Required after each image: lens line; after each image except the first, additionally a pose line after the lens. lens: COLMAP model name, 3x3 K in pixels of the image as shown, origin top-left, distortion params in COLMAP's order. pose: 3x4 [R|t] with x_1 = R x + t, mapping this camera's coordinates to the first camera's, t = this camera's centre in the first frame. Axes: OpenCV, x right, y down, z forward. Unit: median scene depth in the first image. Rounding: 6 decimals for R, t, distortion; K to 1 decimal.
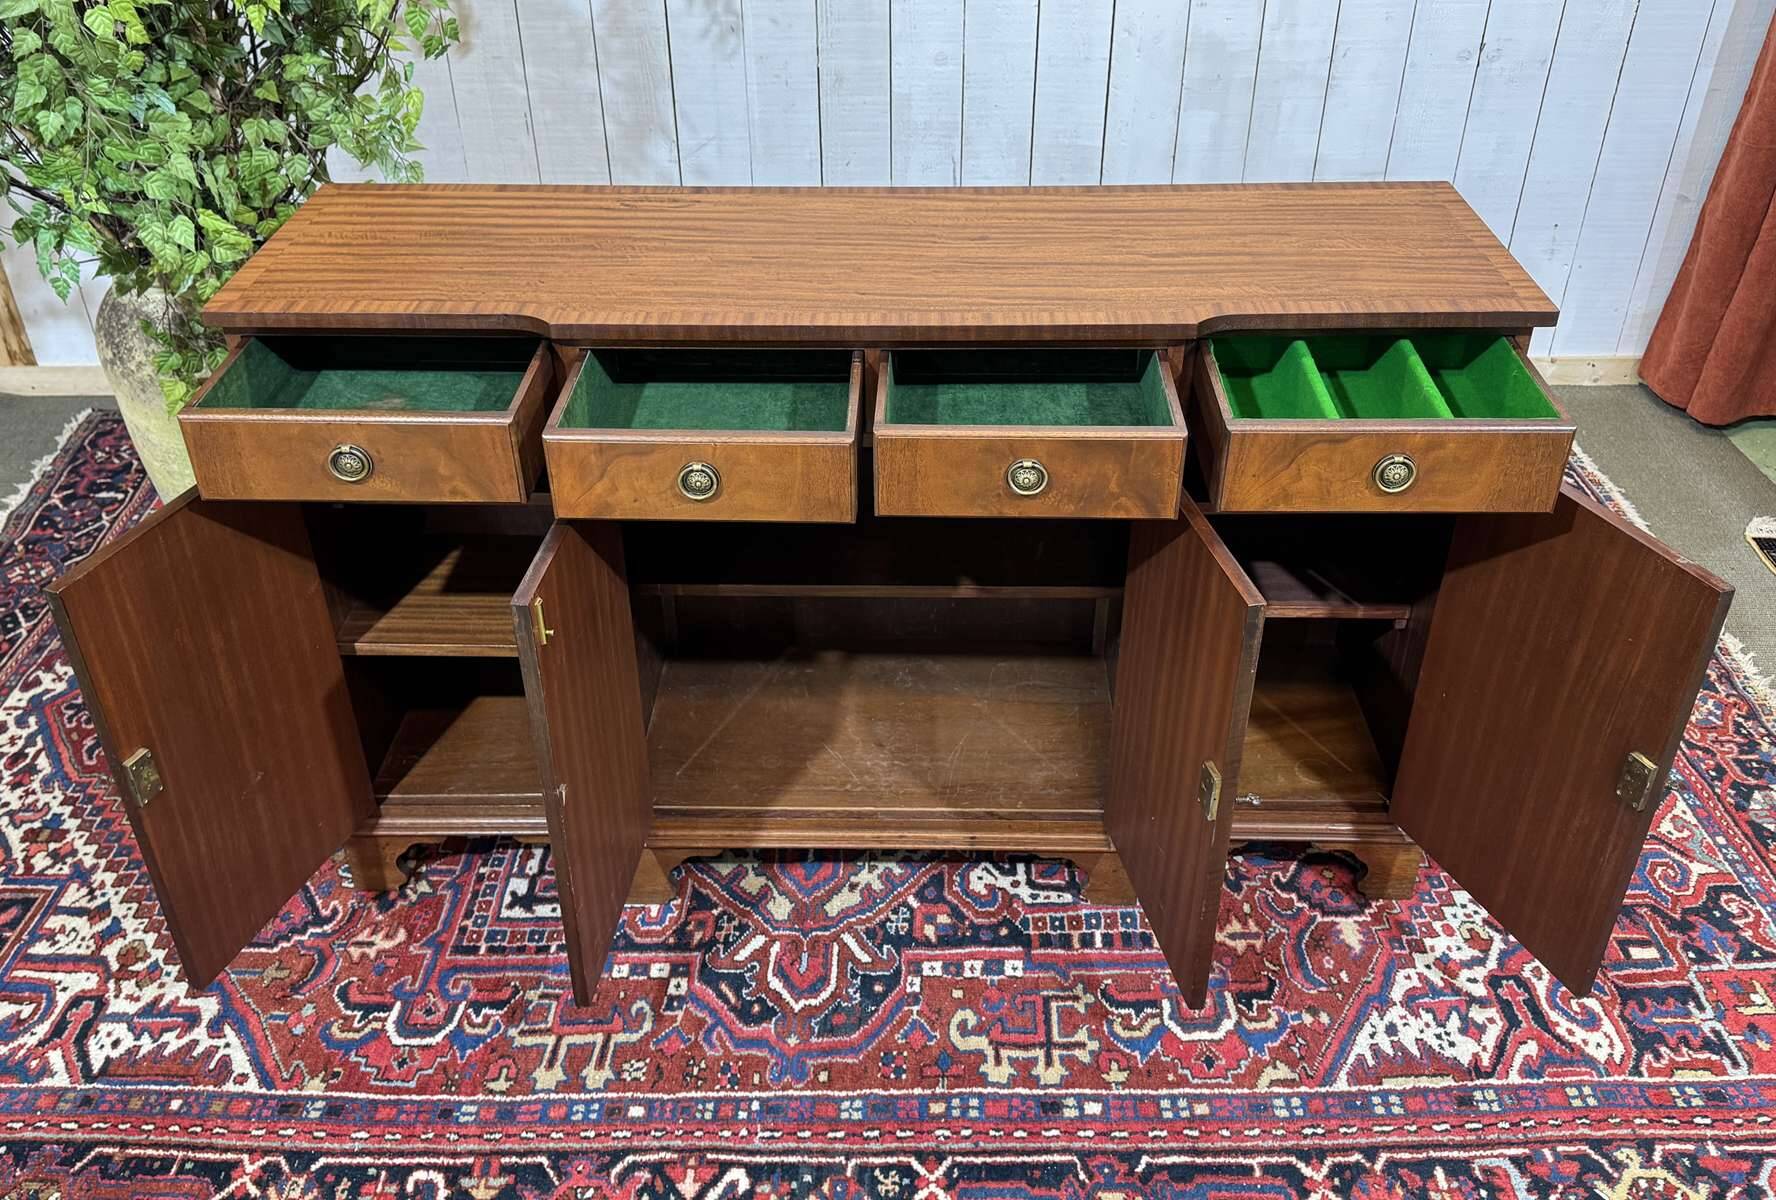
lens RADIAL K [[1498.7, 0, 885.4], [0, 1498.7, 551.6], [0, 0, 1]] dist [0.080080, -0.080115]
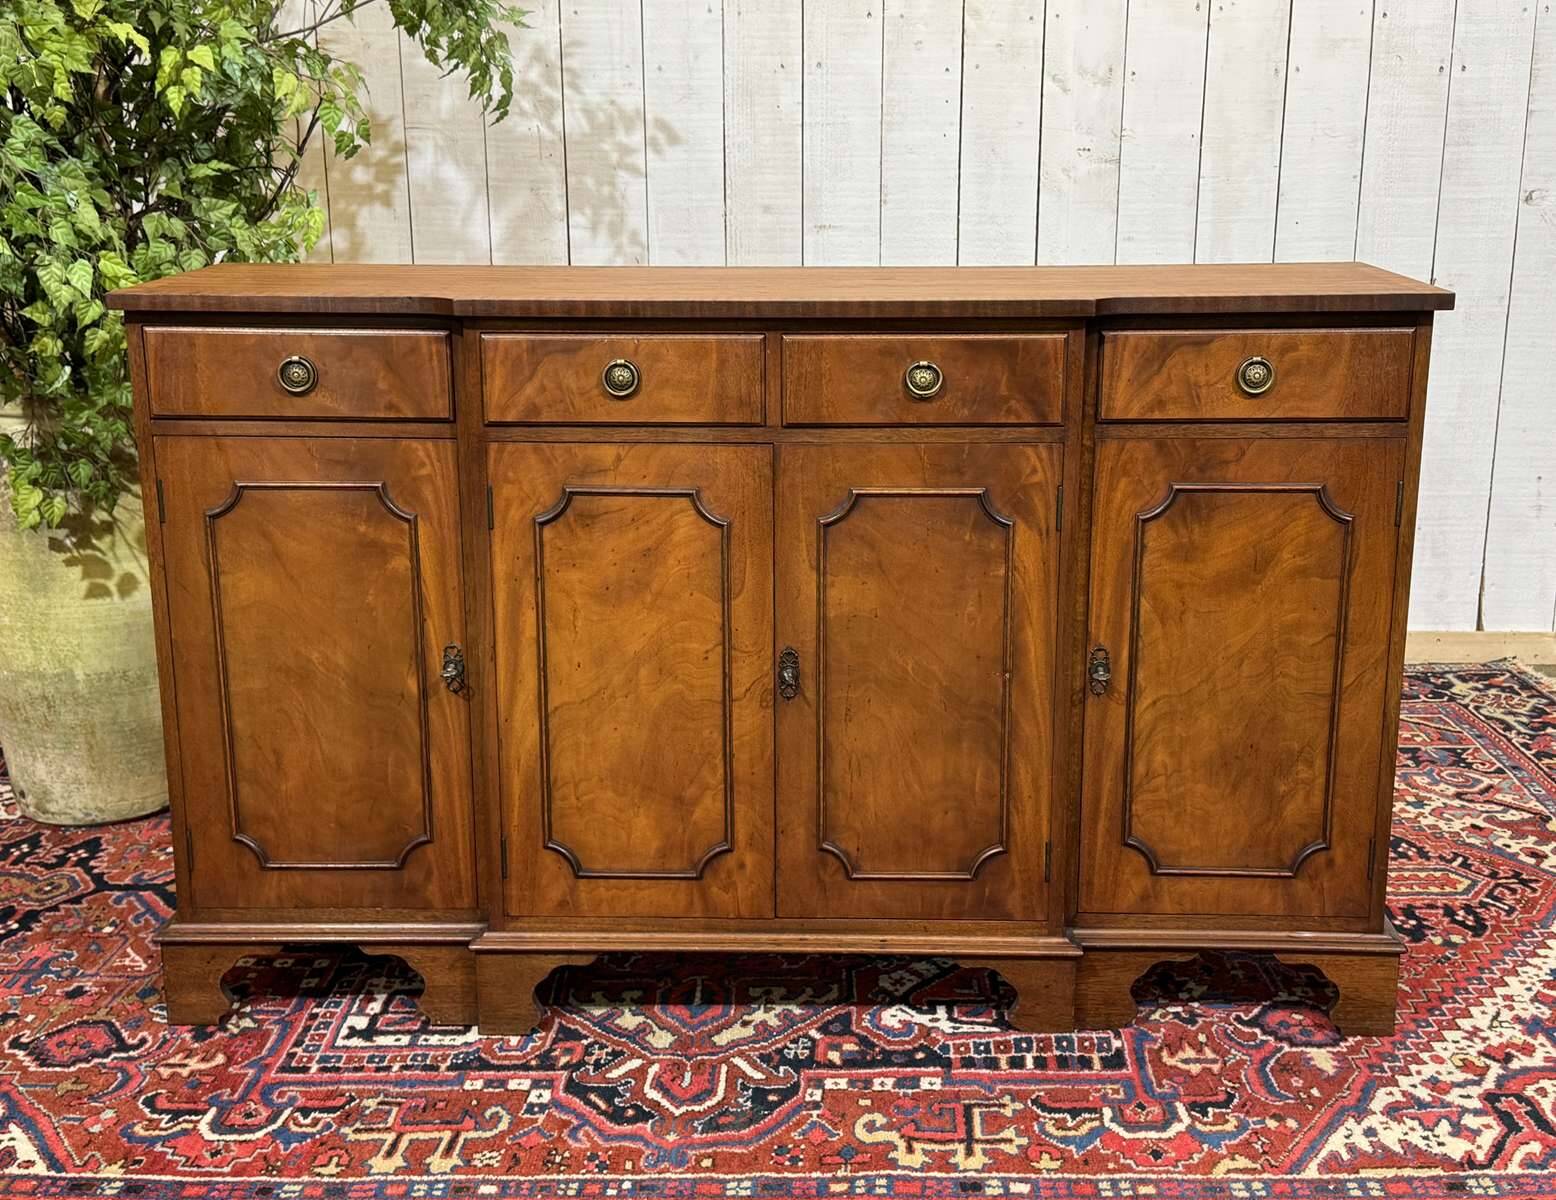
lens RADIAL K [[1935.1, 0, 797.4], [0, 1935.1, 605.5], [0, 0, 1]] dist [0.083851, 0.000000]
pose [[0.999950, 0.007692, -0.006325, 0.013768], [-0.009271, 0.950913, -0.309319, 0.354876], [0.003635, 0.309362, 0.950937, -0.137050]]
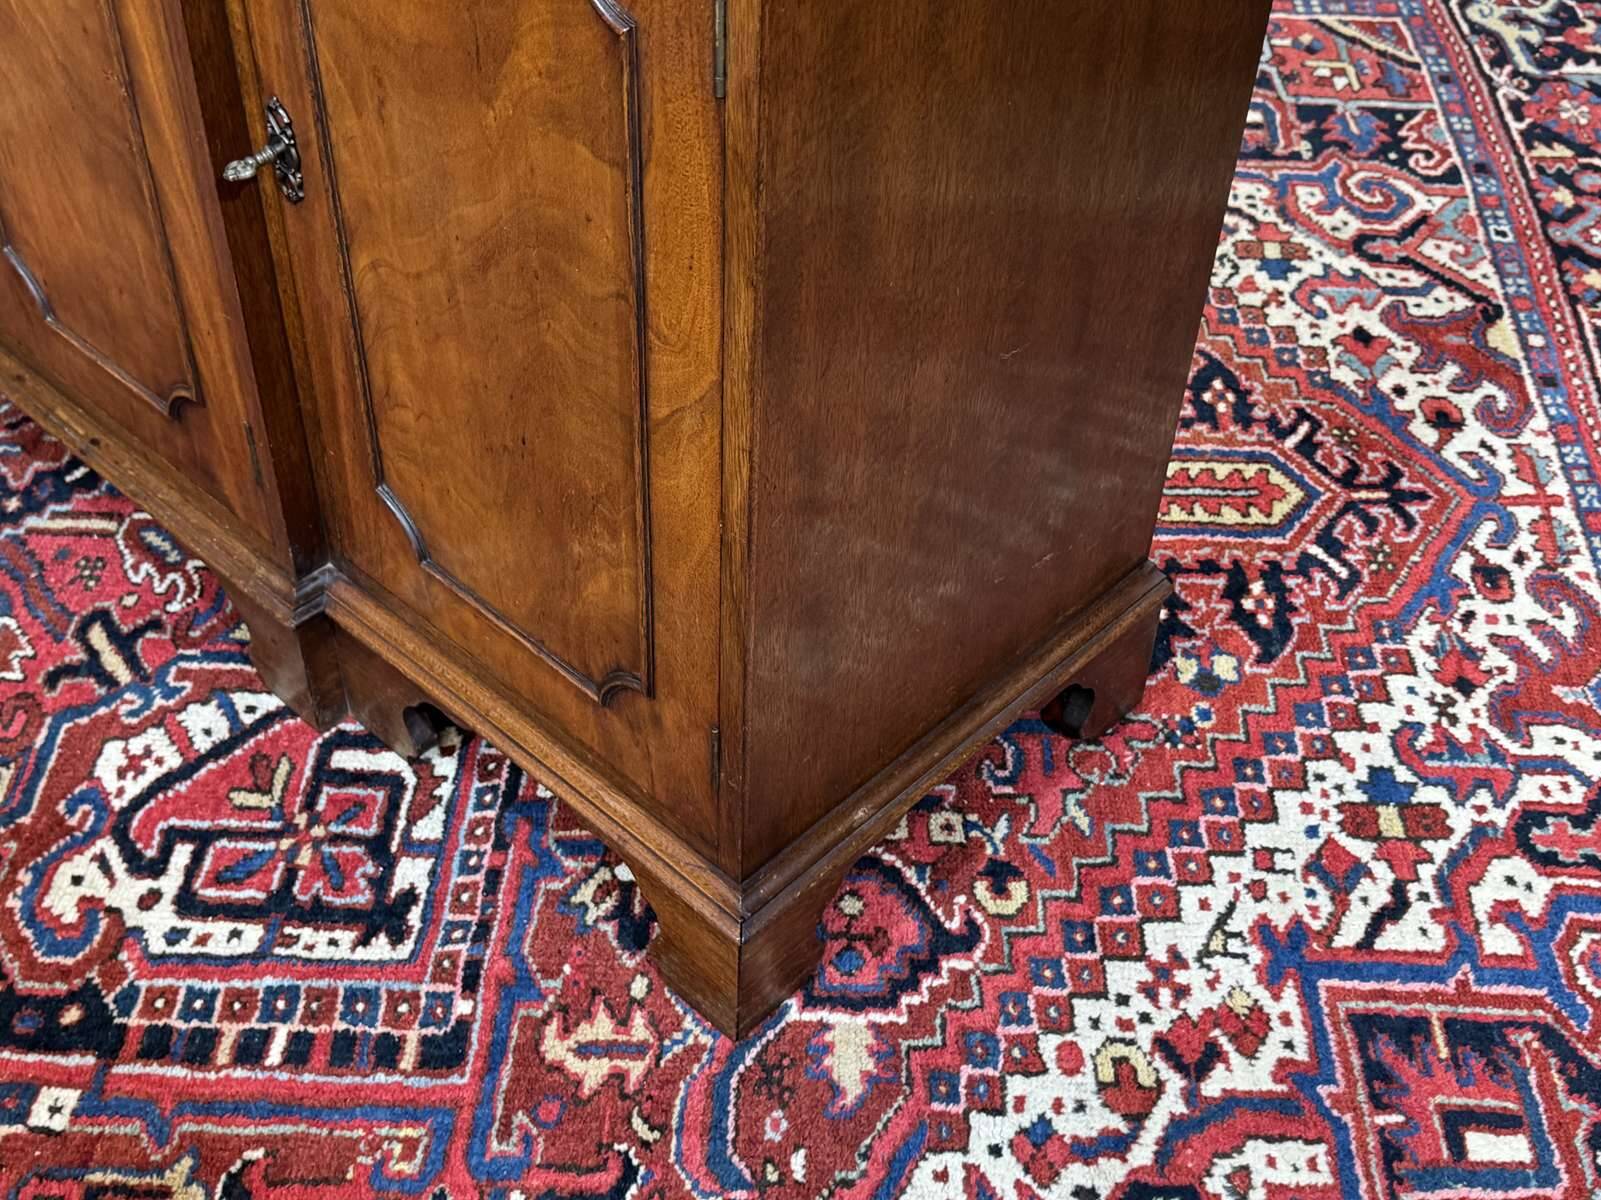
lens RADIAL K [[1987.4, 0, 803.0], [0, 1987.4, 607.7], [0, 0, 1]] dist [0.136025, 0.000000]
pose [[0.998368, 0.057026, -0.002945, 0.289085], [-0.055202, 0.977056, 0.205704, 0.003115], [0.014608, -0.205206, 0.978610, 0.453523]]
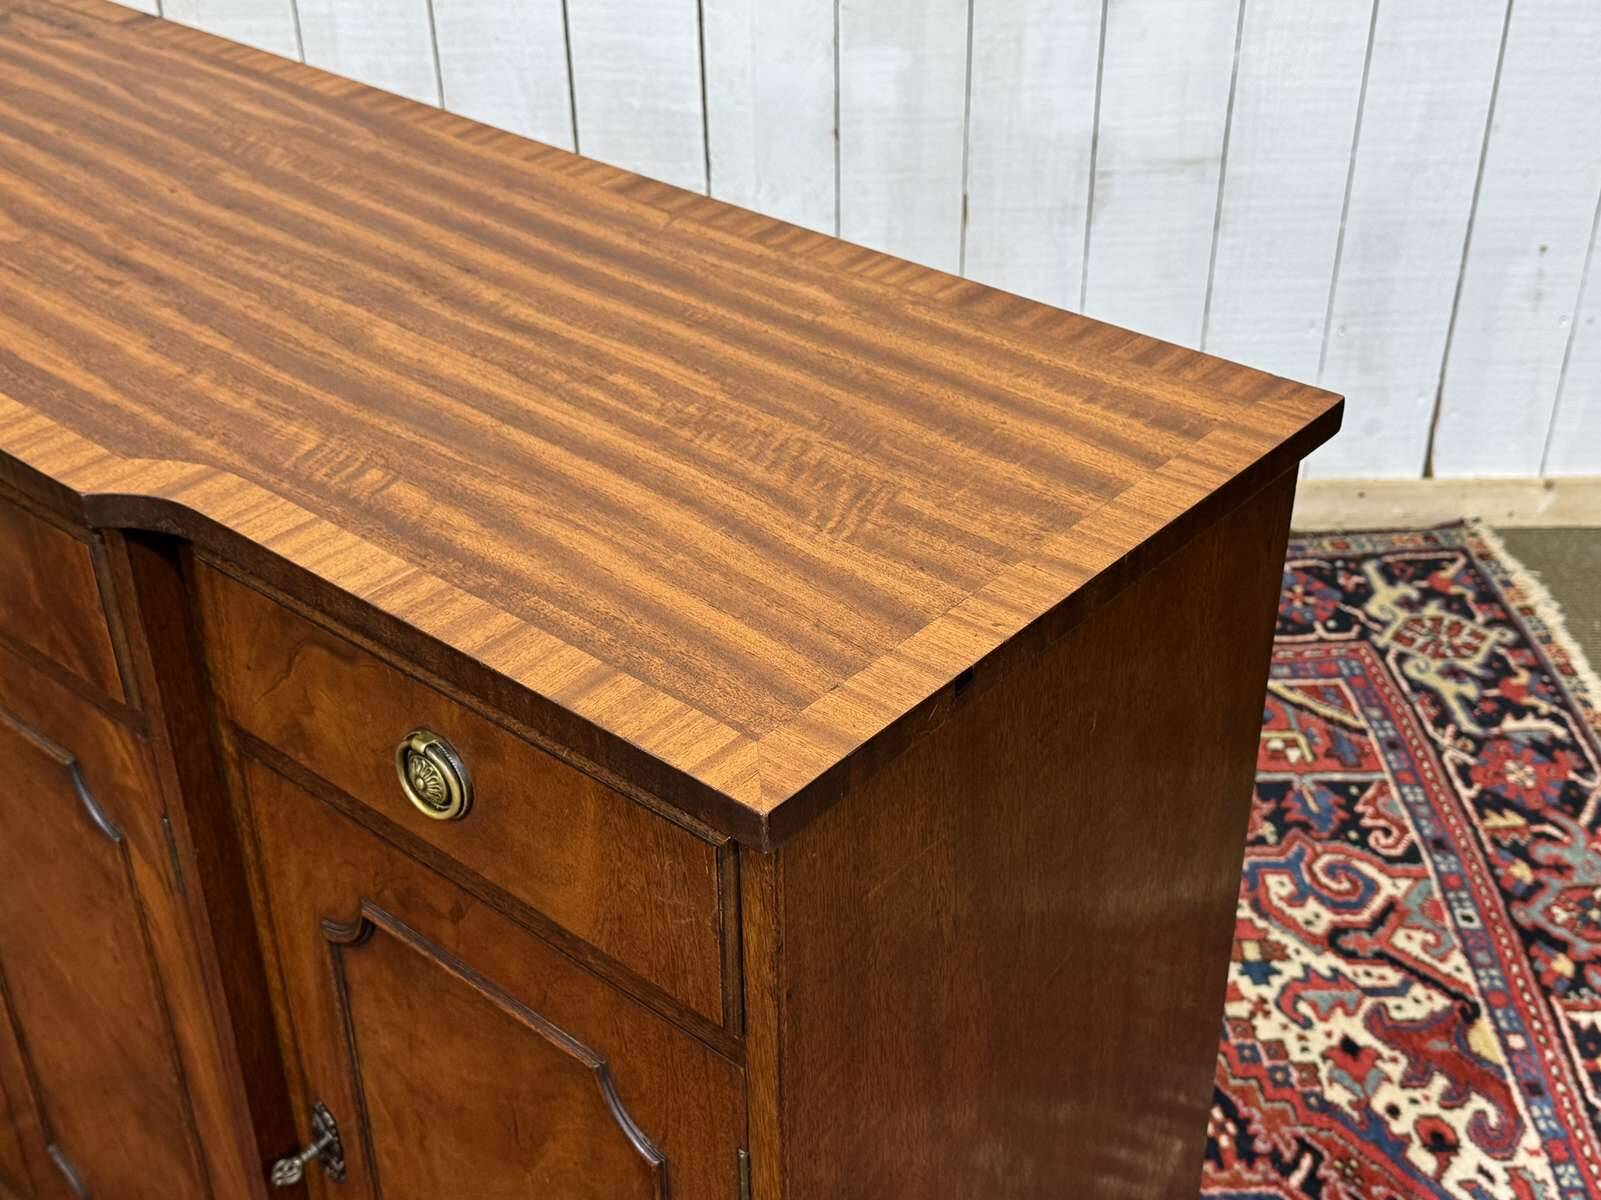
lens RADIAL K [[1990.4, 0, 804.5], [0, 1990.4, 601.7], [0, 0, 1]] dist [0.086974, 0.000000]
pose [[0.999973, -0.007288, -0.000761, 0.279502], [0.007292, 0.999961, 0.005053, -0.149056], [0.000724, -0.005058, 0.999987, 0.433460]]
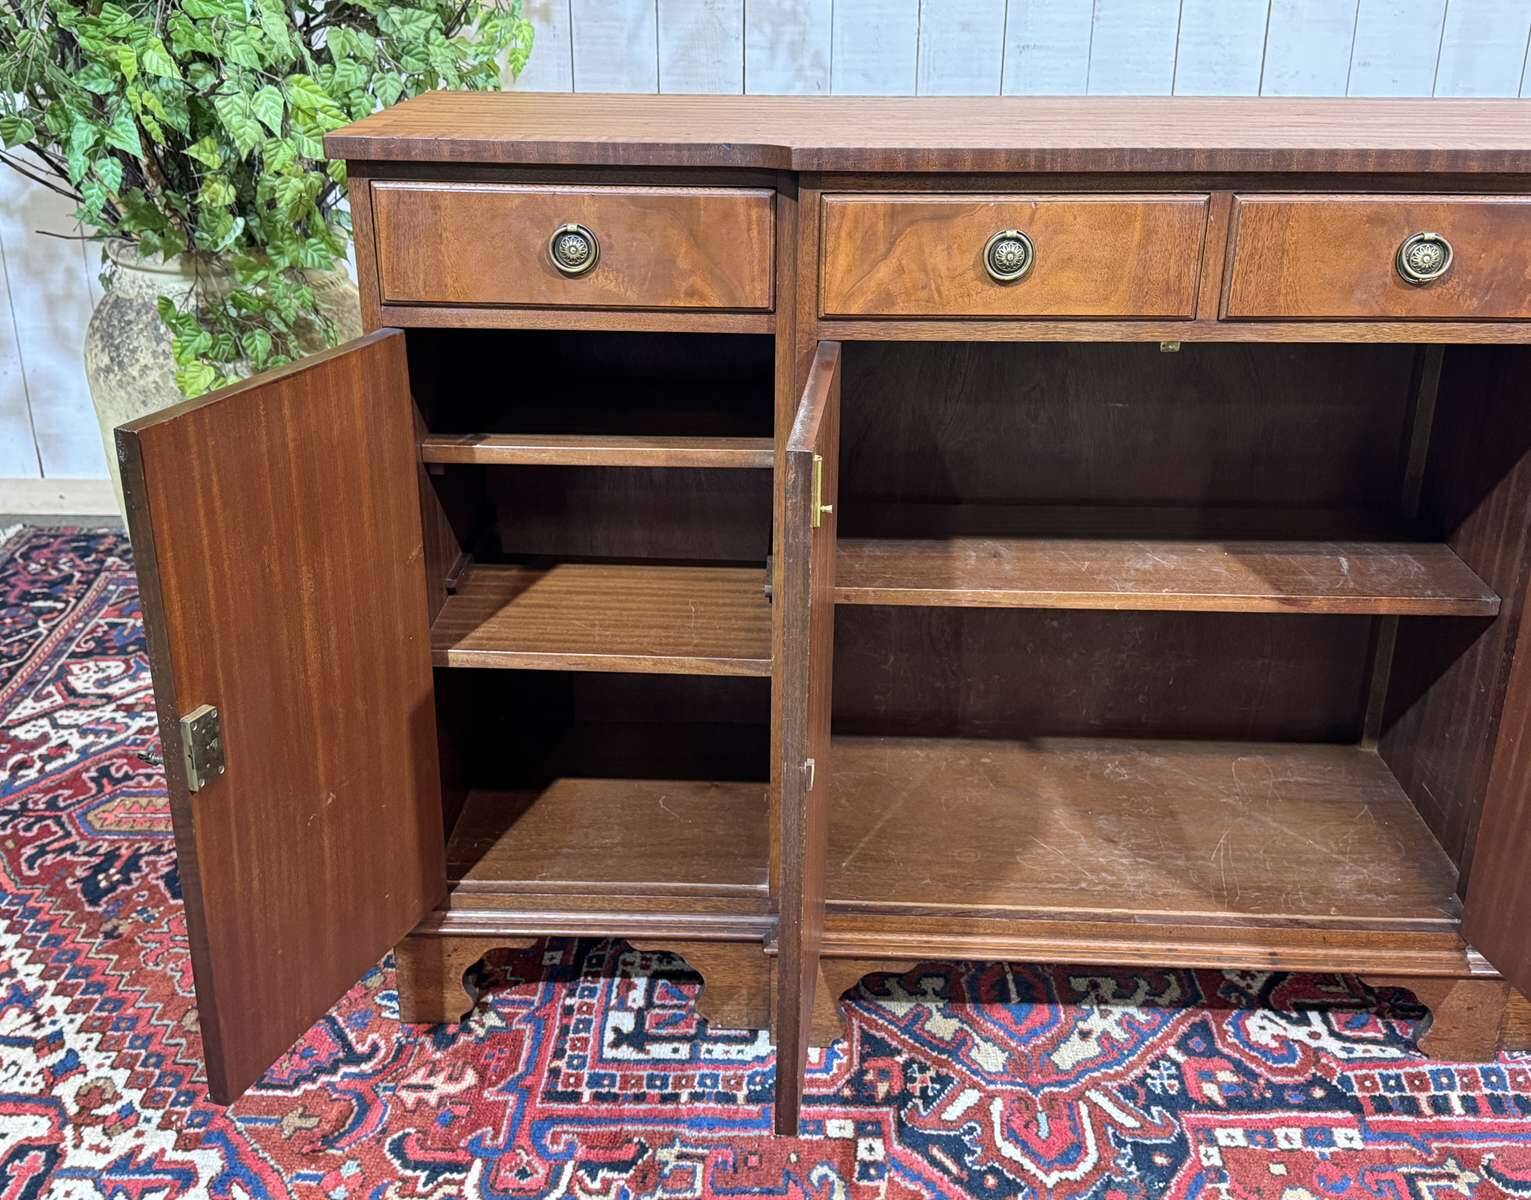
lens RADIAL K [[1619.1, 0, 754.8], [0, 1619.1, 603.9], [0, 0, 1]] dist [0.086463, 0.000000]
pose [[0.999794, 0.018342, -0.008670, -0.184578], [-0.019603, 0.983478, -0.179964, 0.172051], [0.005226, 0.180096, 0.983635, 0.201131]]
